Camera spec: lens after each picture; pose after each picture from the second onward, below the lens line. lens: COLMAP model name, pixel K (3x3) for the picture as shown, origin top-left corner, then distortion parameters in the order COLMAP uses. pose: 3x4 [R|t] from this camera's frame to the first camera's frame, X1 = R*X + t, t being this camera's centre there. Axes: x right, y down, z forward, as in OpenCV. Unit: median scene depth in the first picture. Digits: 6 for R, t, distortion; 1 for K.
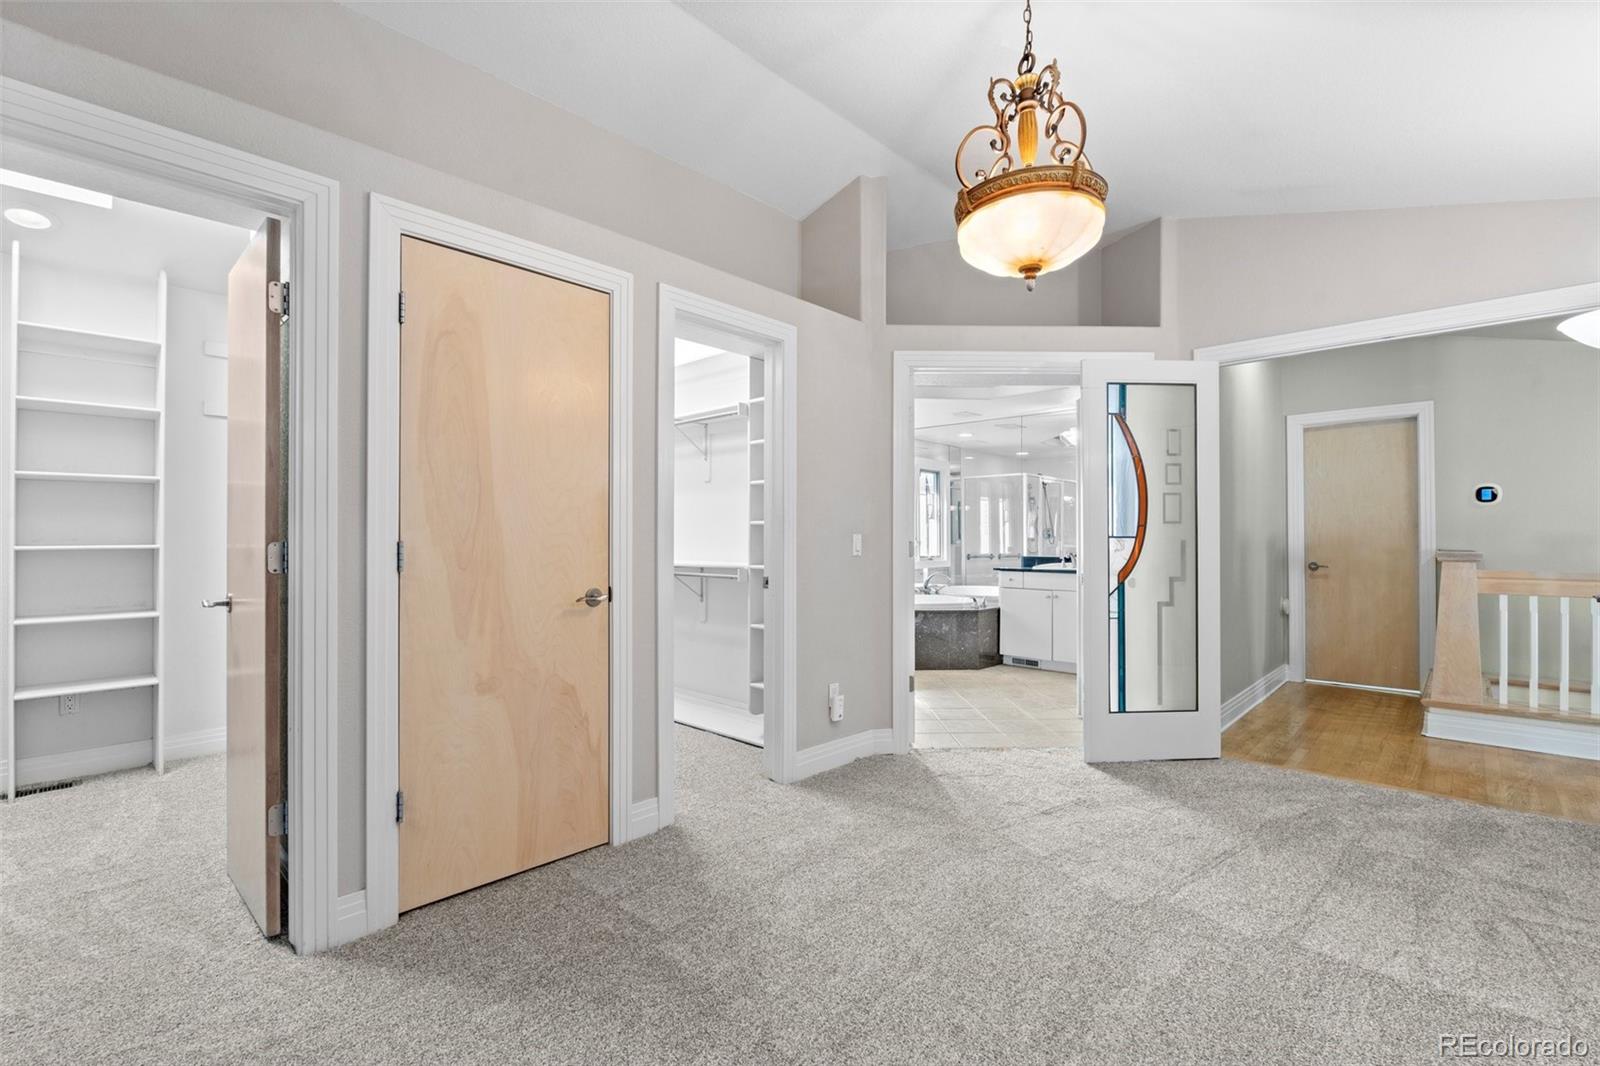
lens RADIAL K [[720.6, 0, 811.7], [0, 720.6, 539.6], [0, 0, 1]] dist [-0.003524, 0.000383]
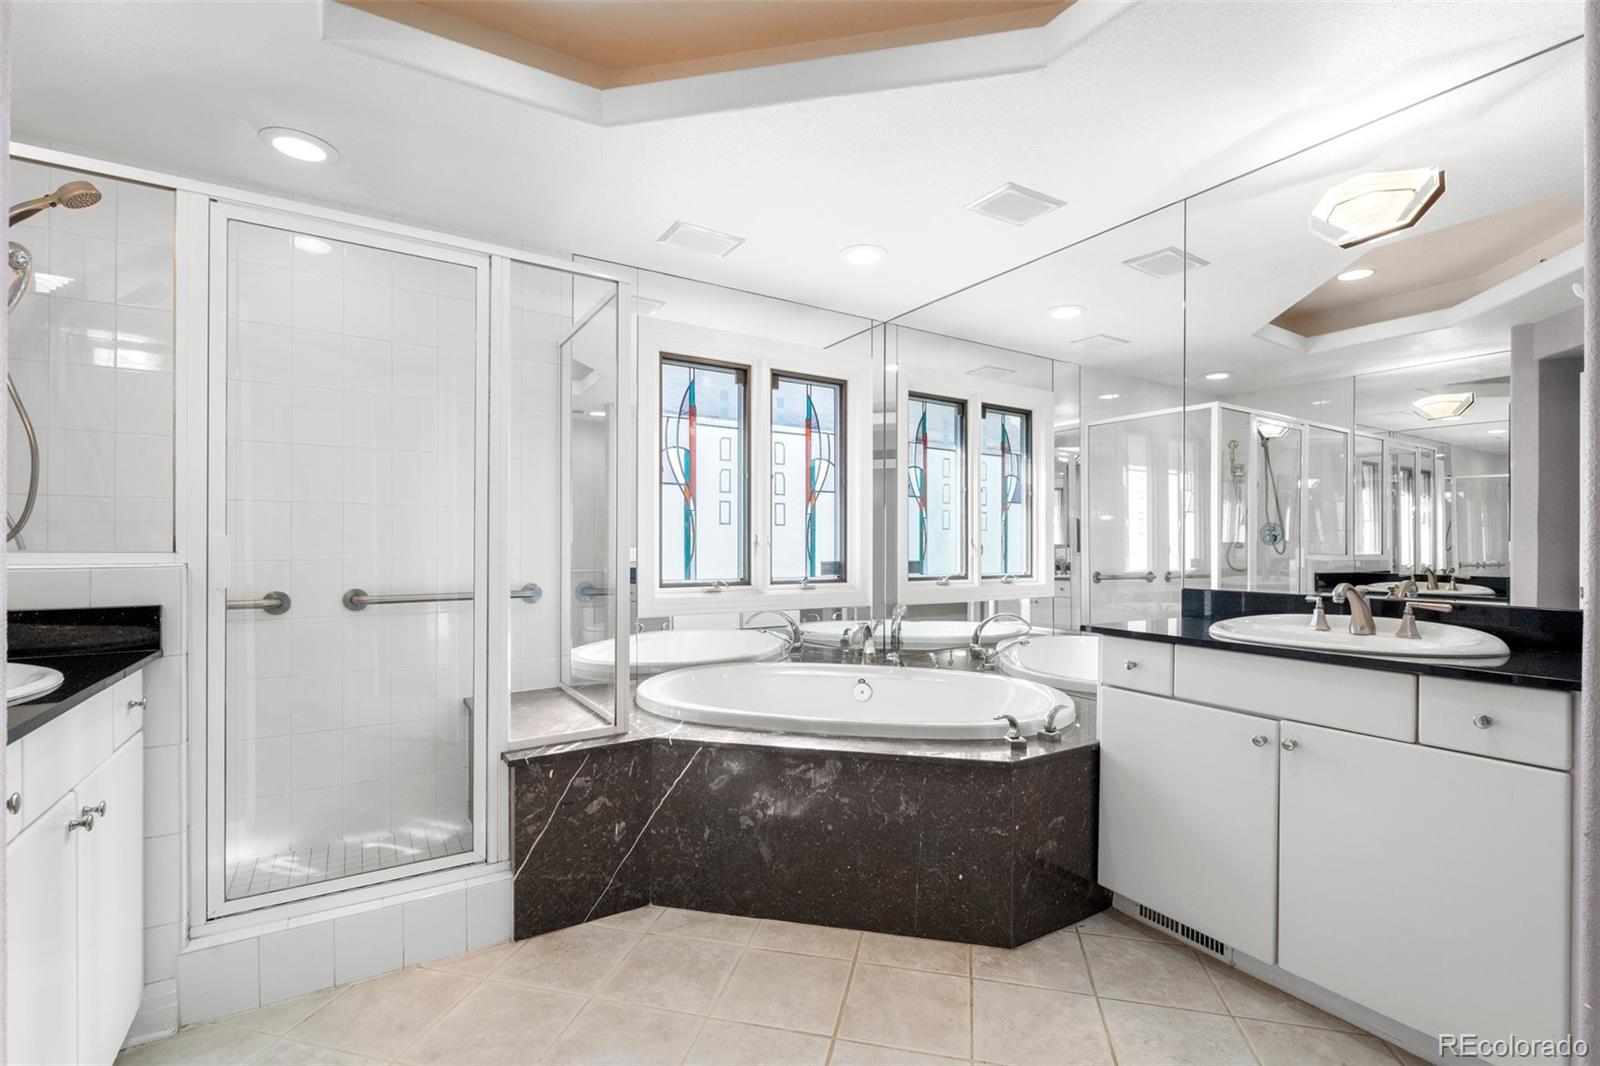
lens RADIAL K [[720.6, 0, 809.4], [0, 720.6, 550.4], [0, 0, 1]] dist [-0.003524, 0.000383]
pose [[0.966765, 0.000053, -0.255666, 0.150253], [0.000126, 1.000000, 0.000683, 0.003983], [0.255666, -0.000692, 0.966765, 0.447586]]
